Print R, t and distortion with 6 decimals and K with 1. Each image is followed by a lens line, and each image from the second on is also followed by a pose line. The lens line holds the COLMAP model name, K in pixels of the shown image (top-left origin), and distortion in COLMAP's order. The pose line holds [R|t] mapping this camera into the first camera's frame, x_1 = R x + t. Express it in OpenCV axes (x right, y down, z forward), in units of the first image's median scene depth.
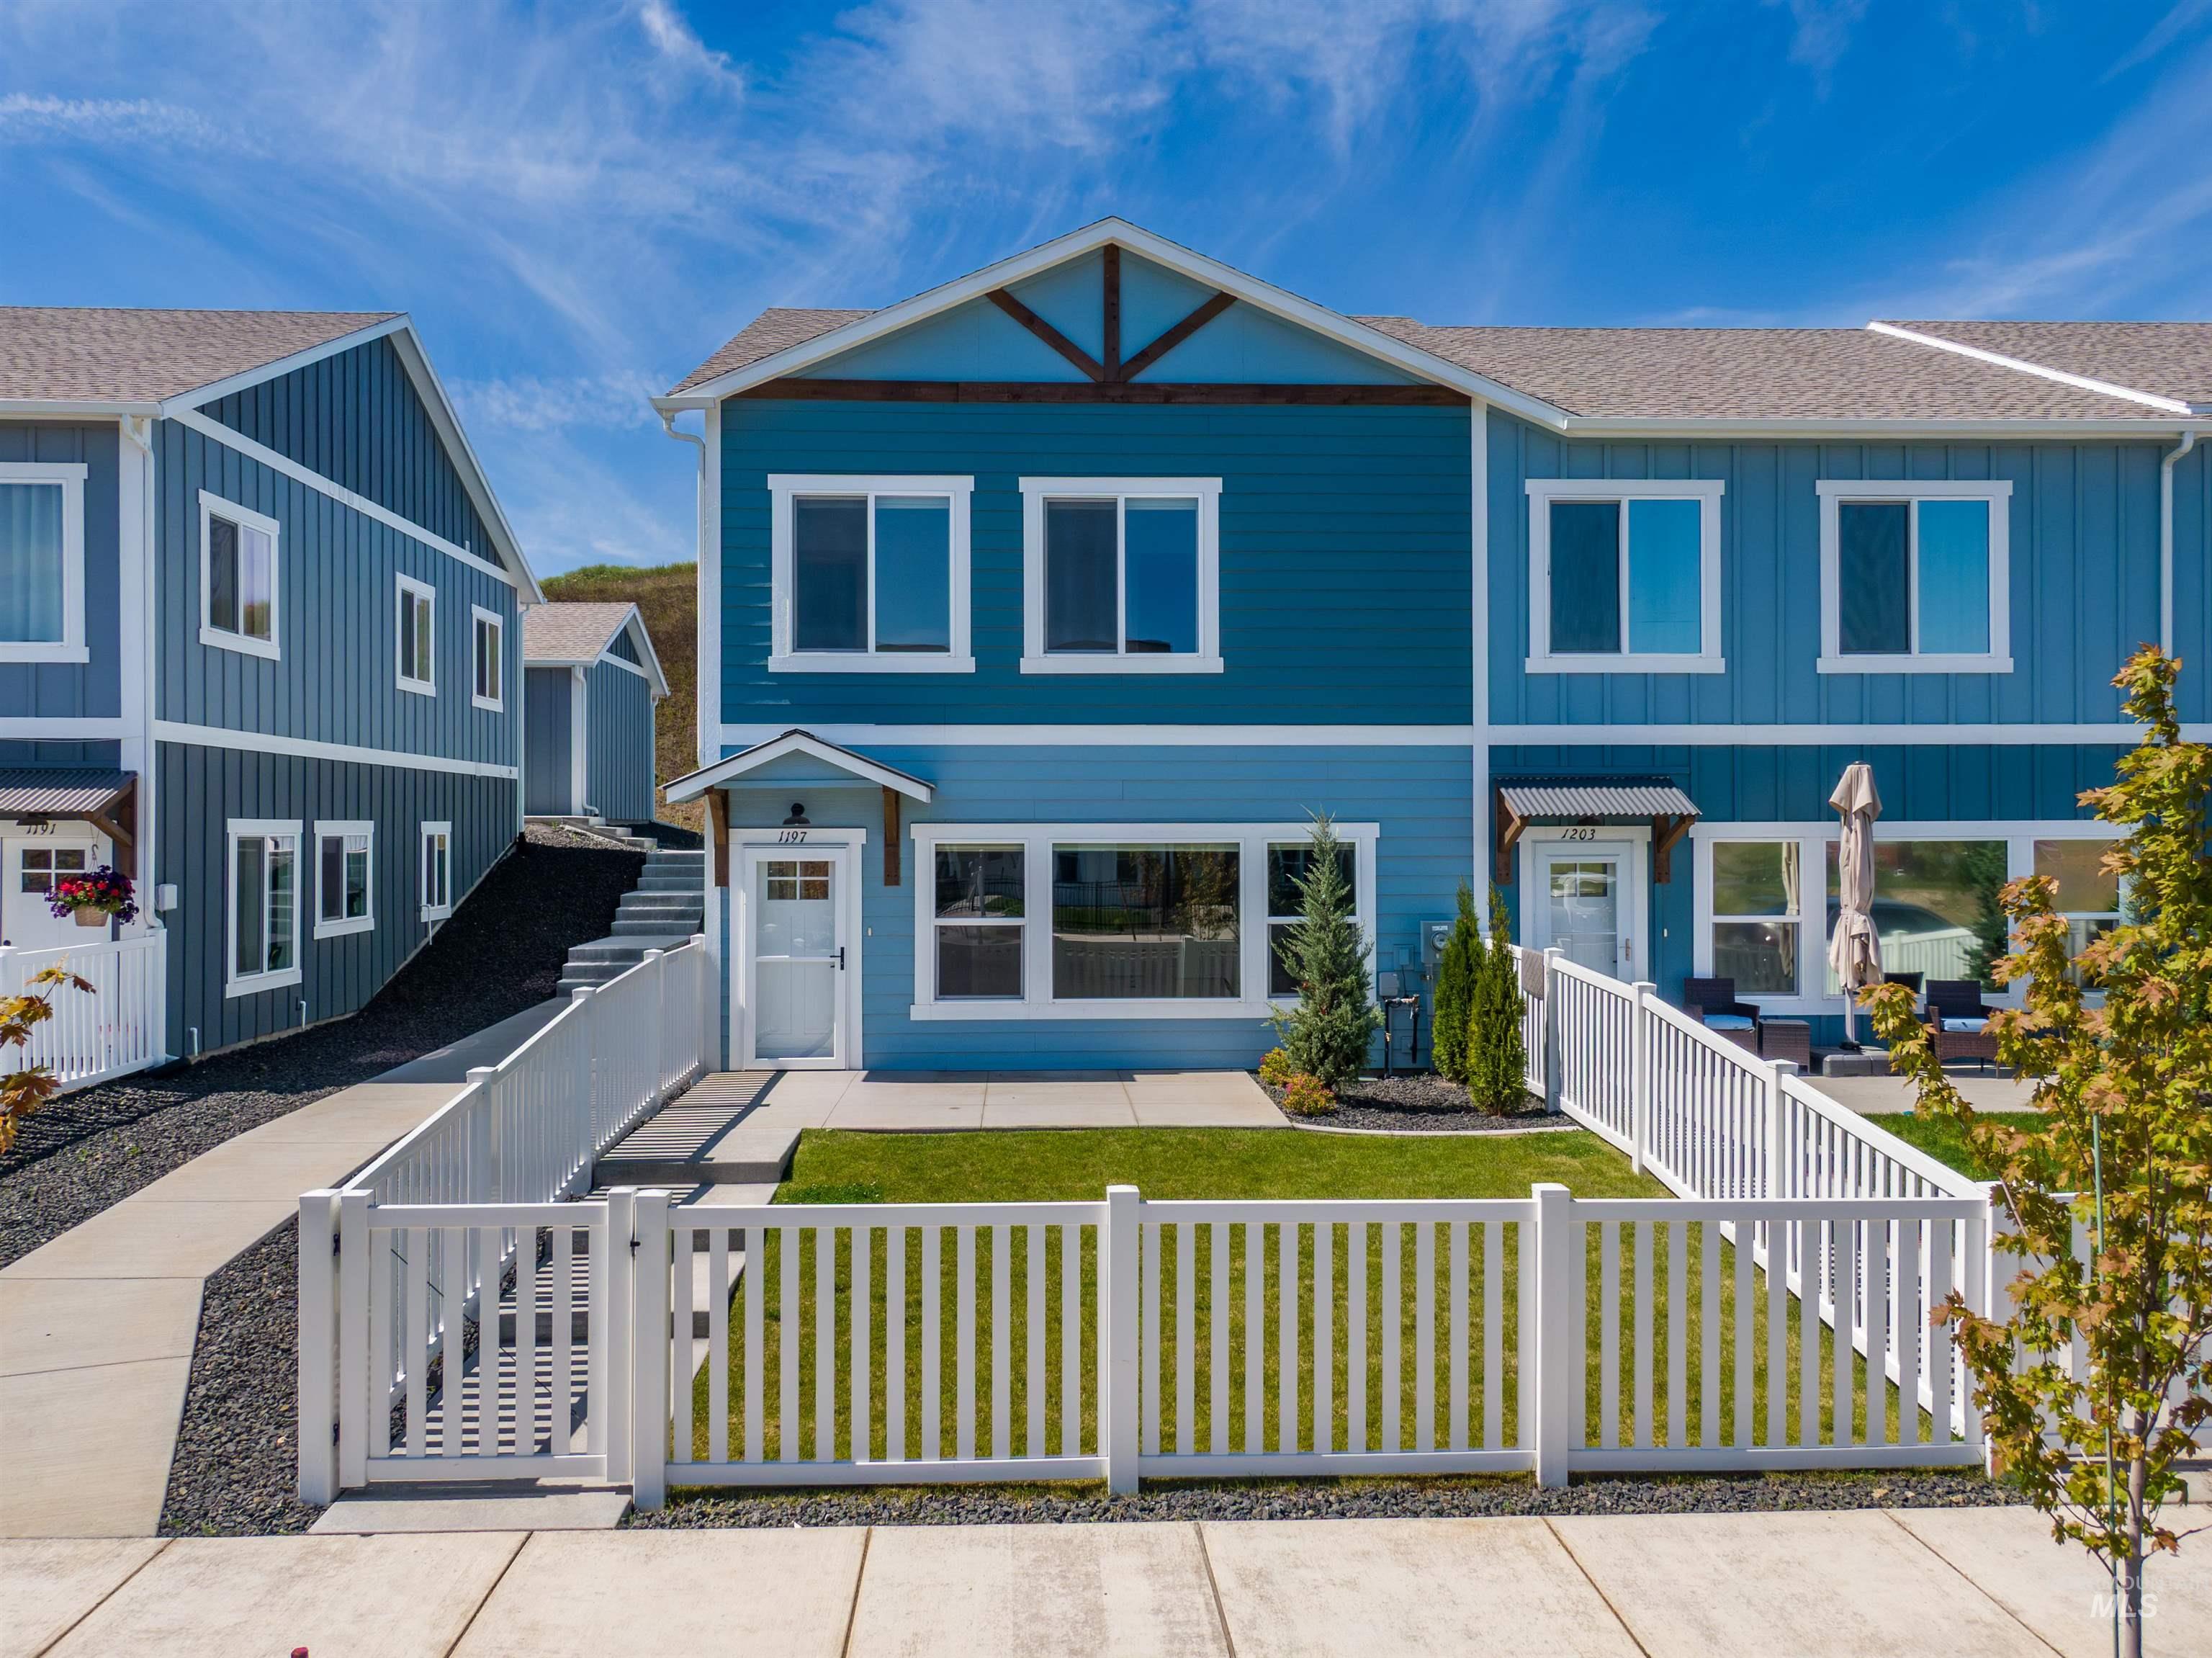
lens RADIAL K [[1734.3, 0, 1106.0], [0, 1734.3, 829.0], [0, 0, 1]] dist [0.010647, -0.005528]
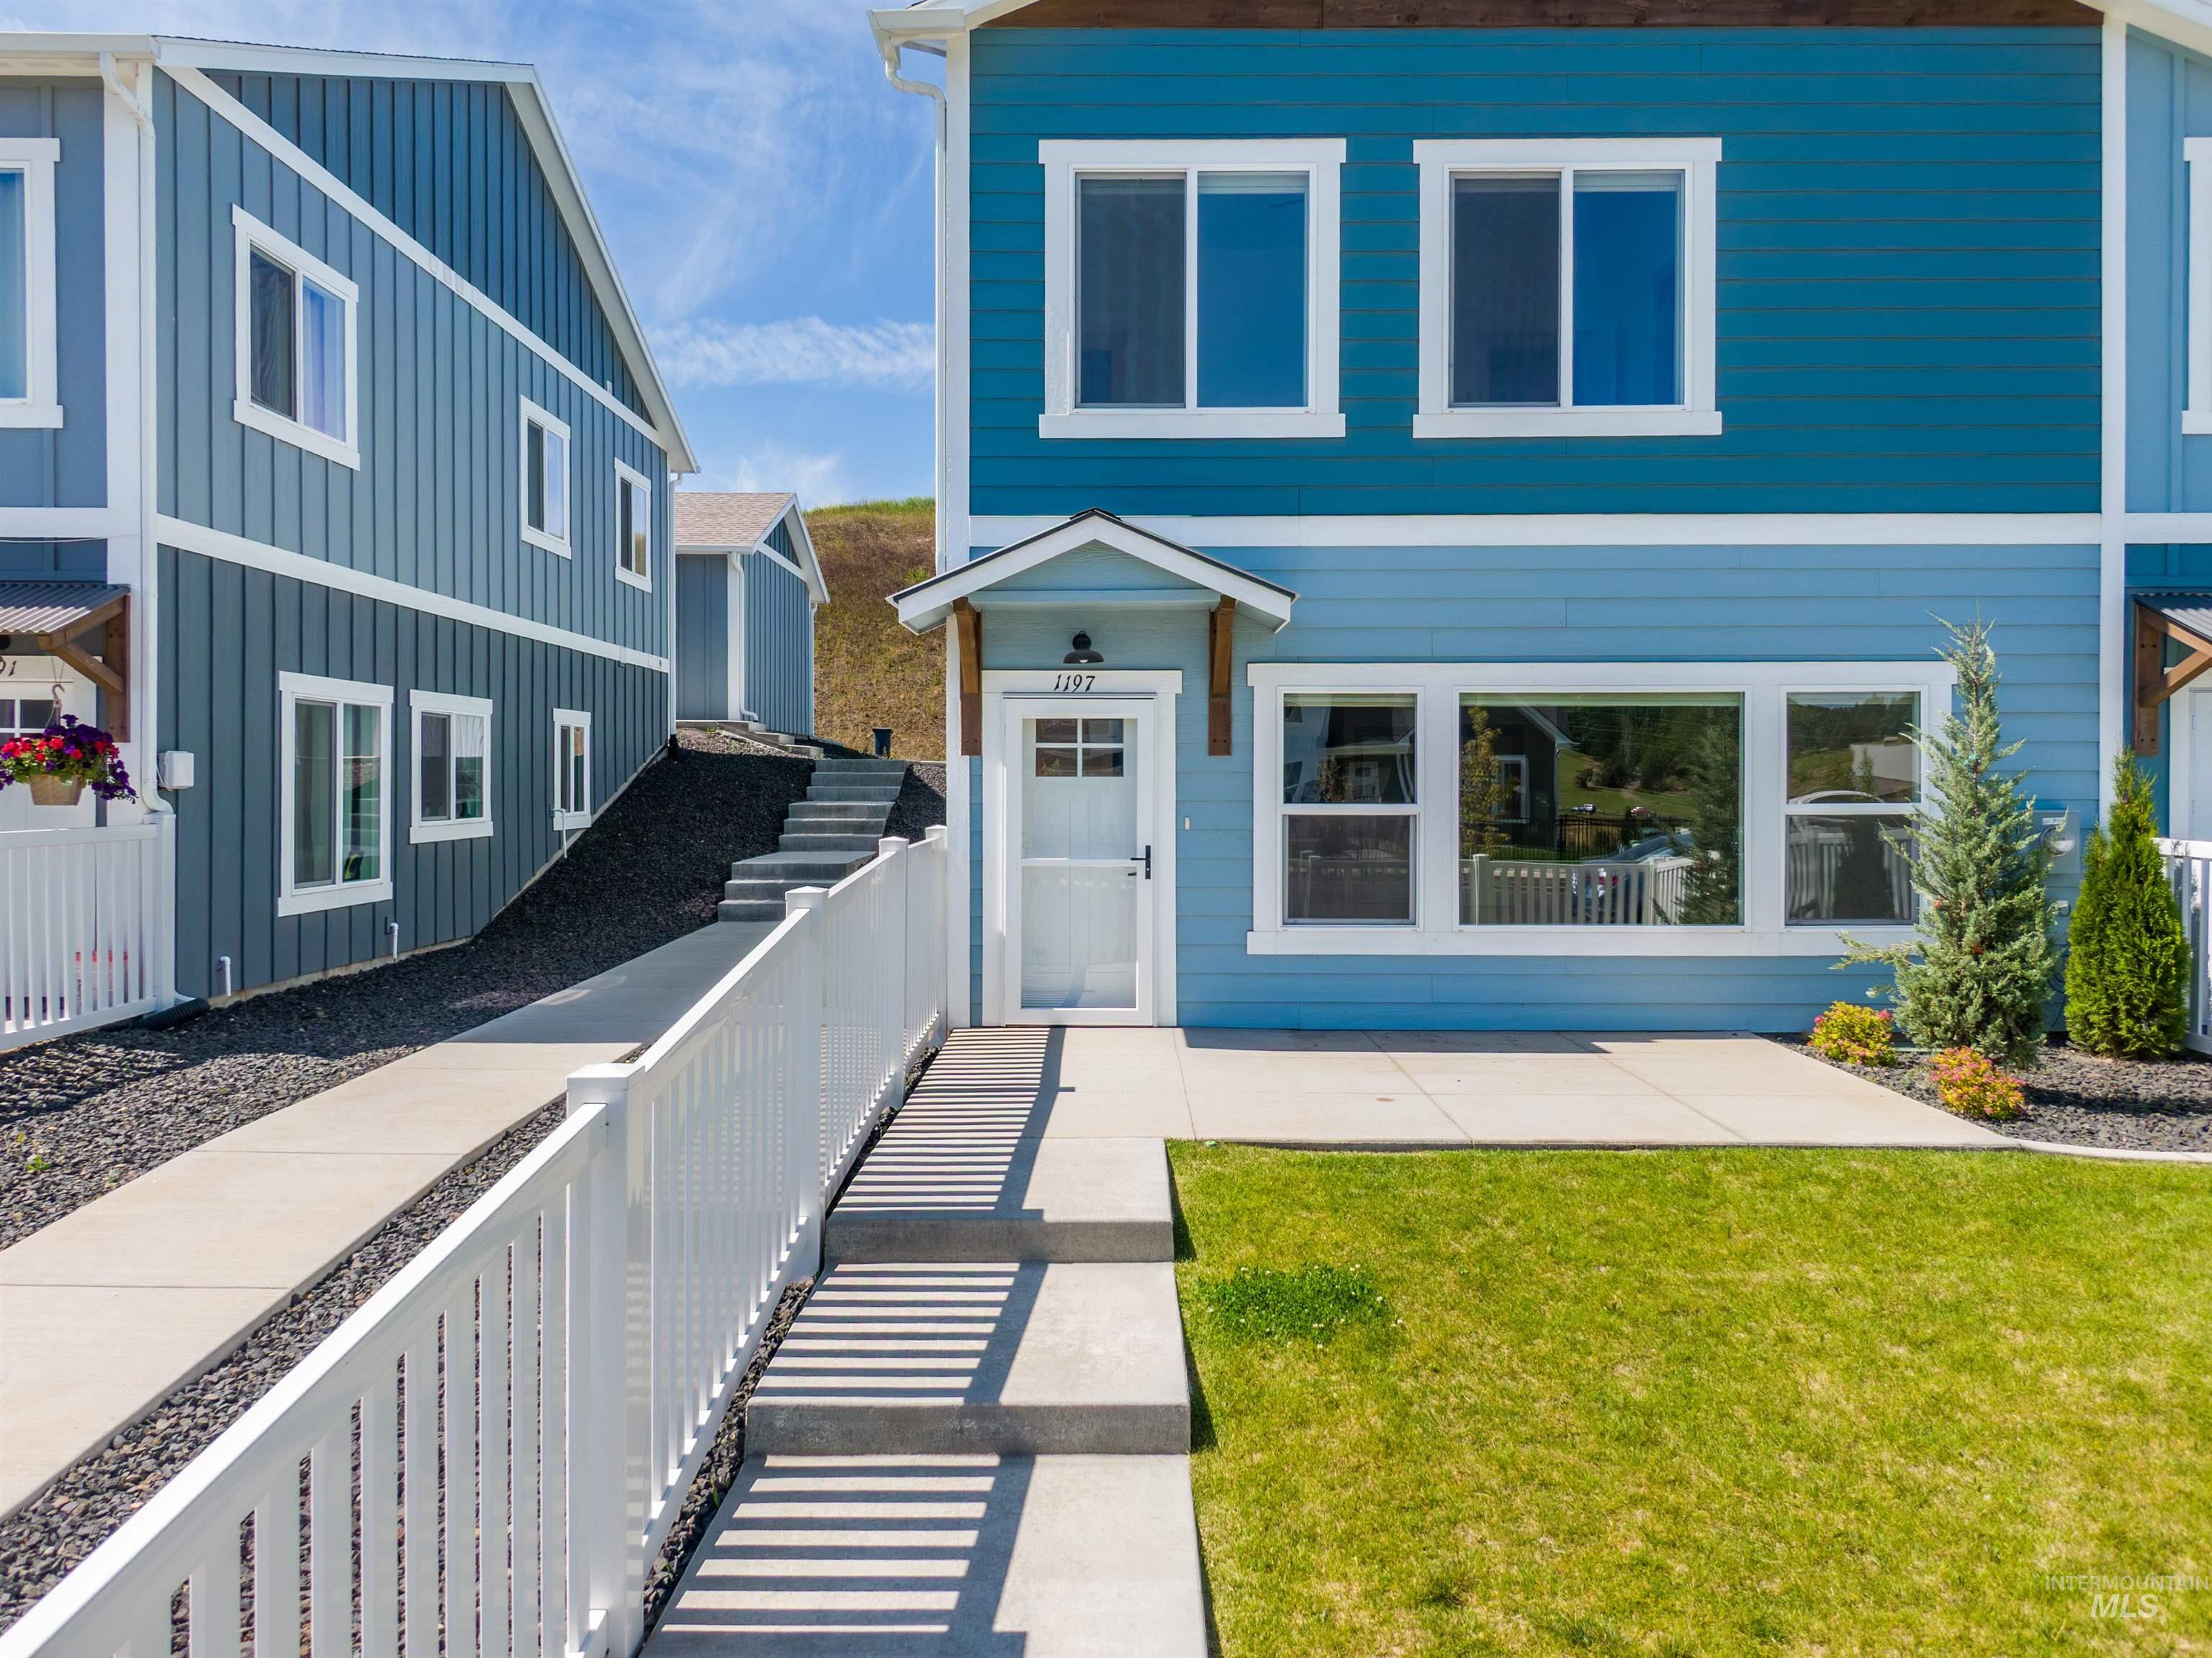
lens RADIAL K [[1605.5, 0, 1123.5], [0, 1605.5, 802.3], [0, 0, 1]] dist [0.053207, -0.080617]
pose [[0.998771, 0.003354, -0.049443, -0.128191], [-0.002606, 0.999881, 0.015173, 0.041068], [0.049488, -0.015025, 0.998662, 0.367543]]
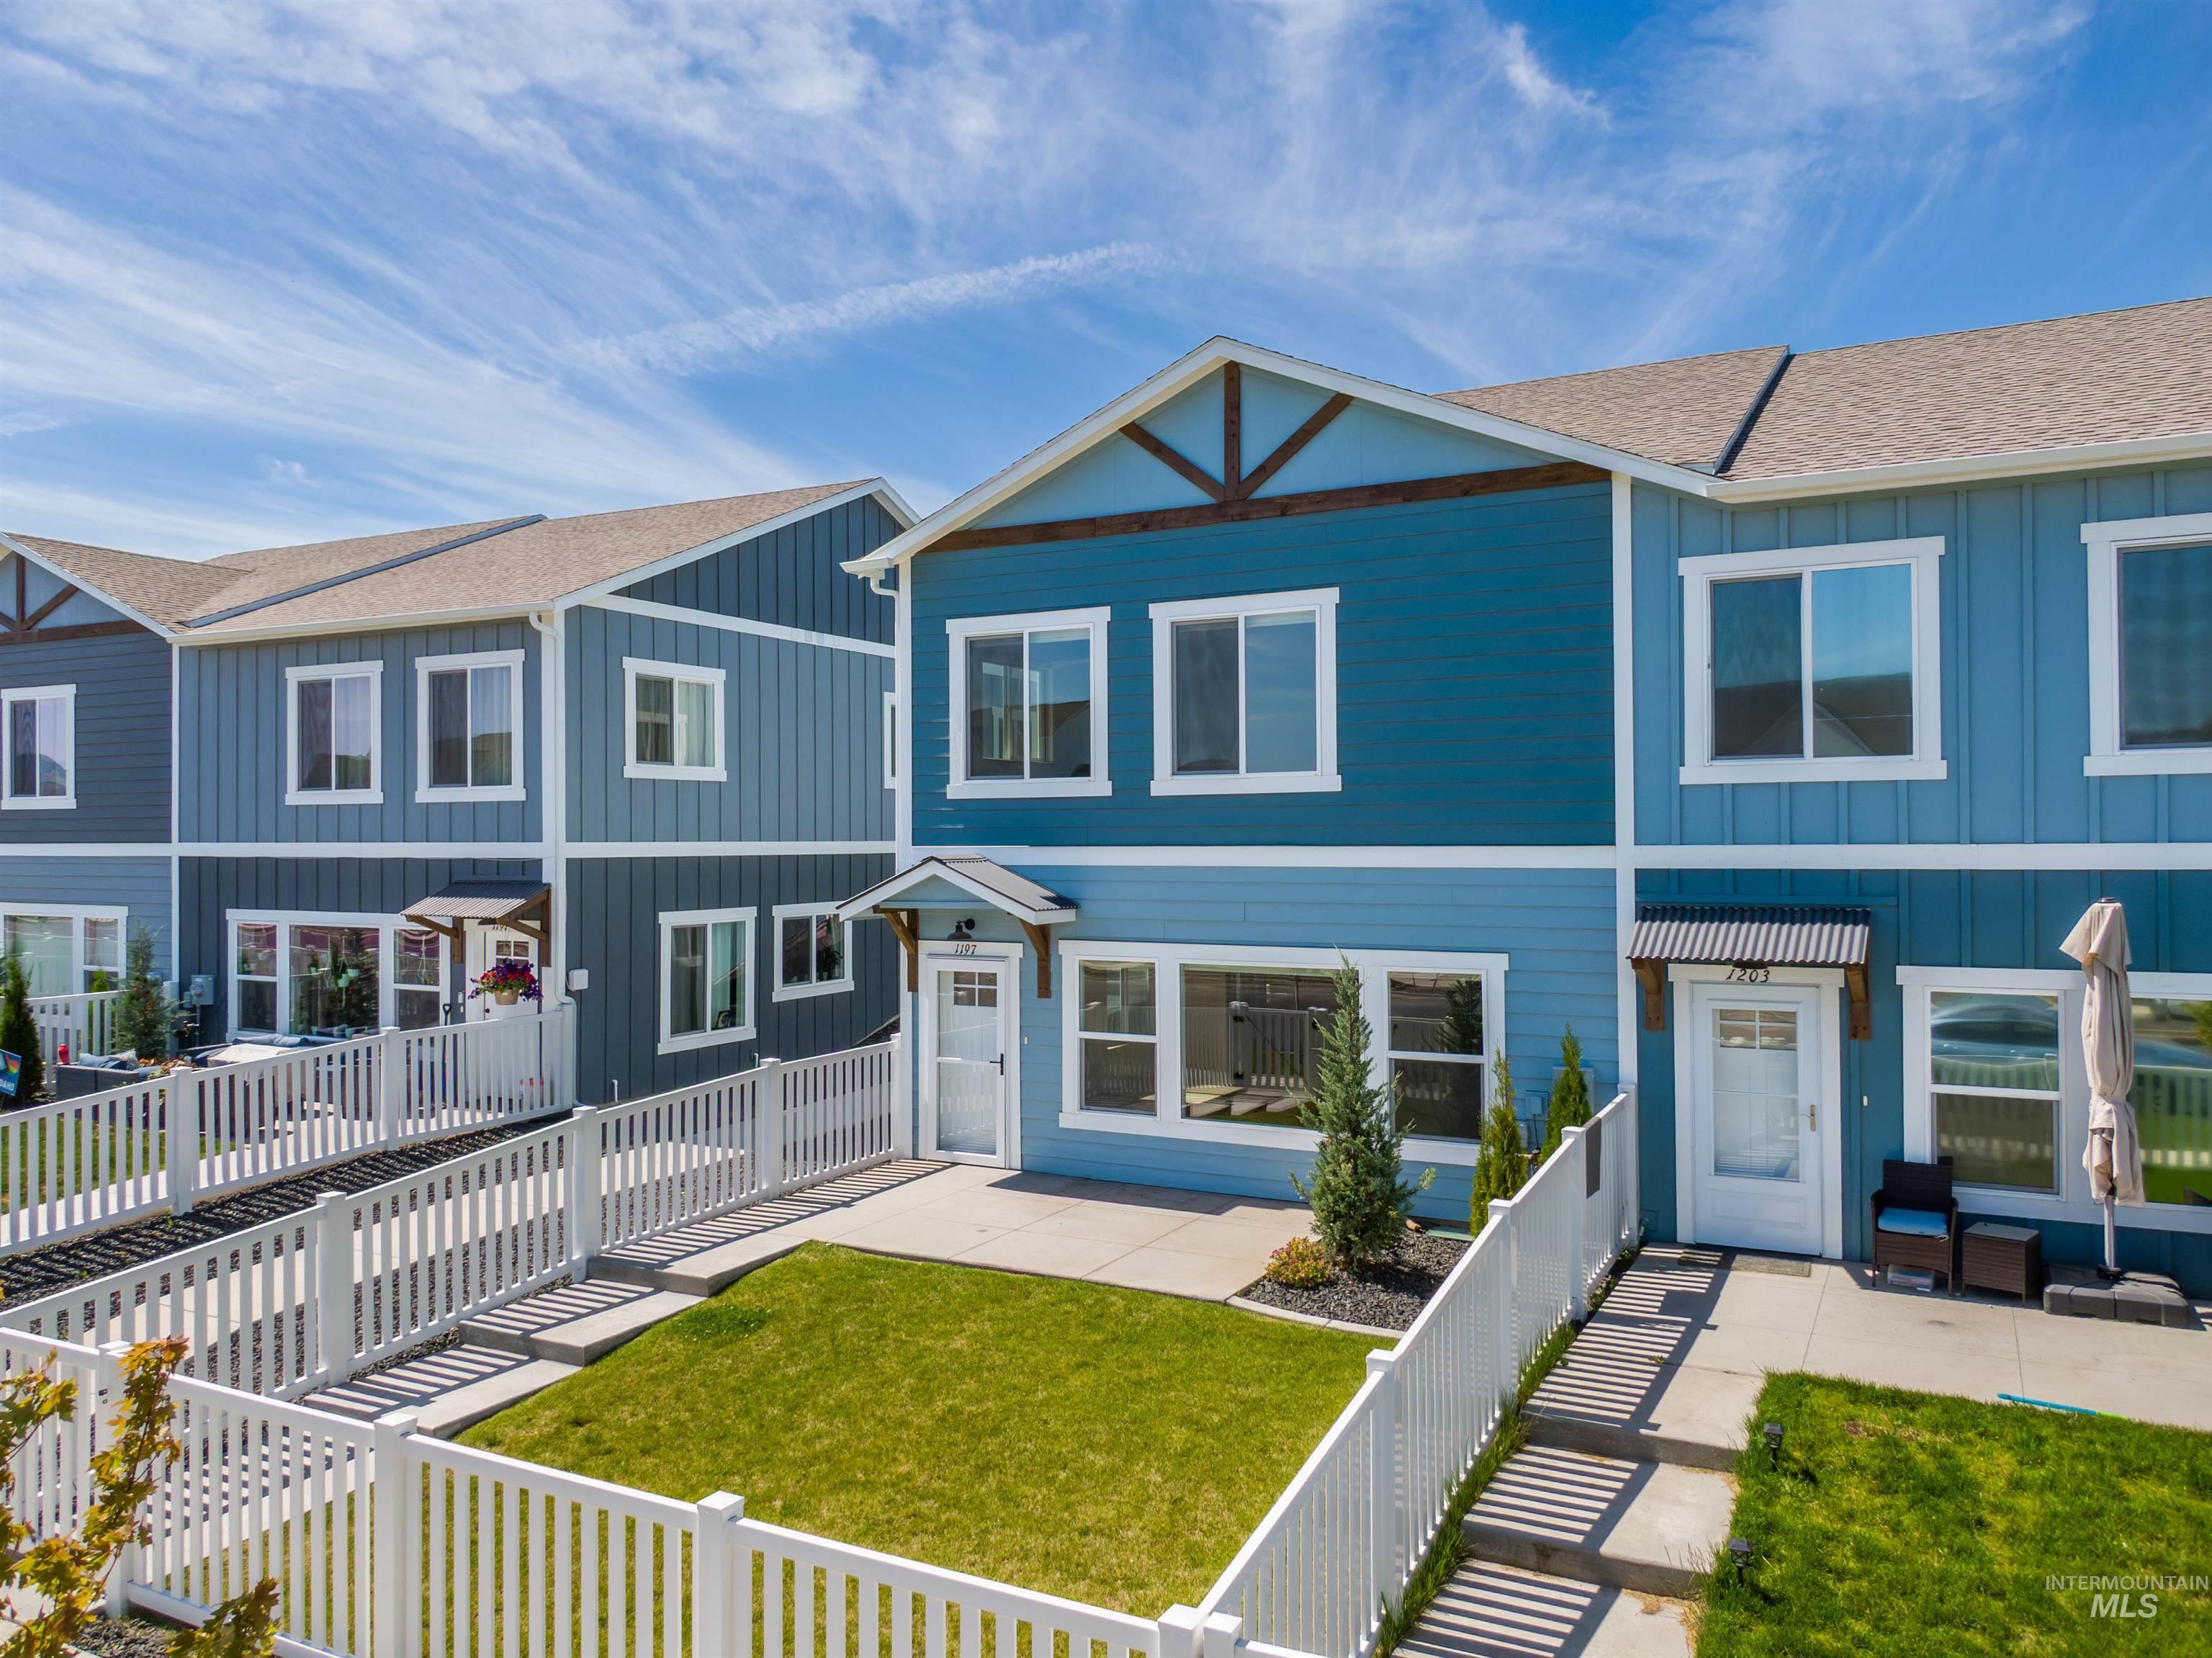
lens RADIAL K [[1624.9, 0, 1106.0], [0, 1624.9, 829.0], [0, 0, 1]] dist [0.055736, -0.089901]
pose [[0.857552, -0.004783, -0.514374, 0.414952], [0.004265, 0.999989, -0.002188, -0.067540], [0.514379, -0.000318, 0.857563, 0.163943]]
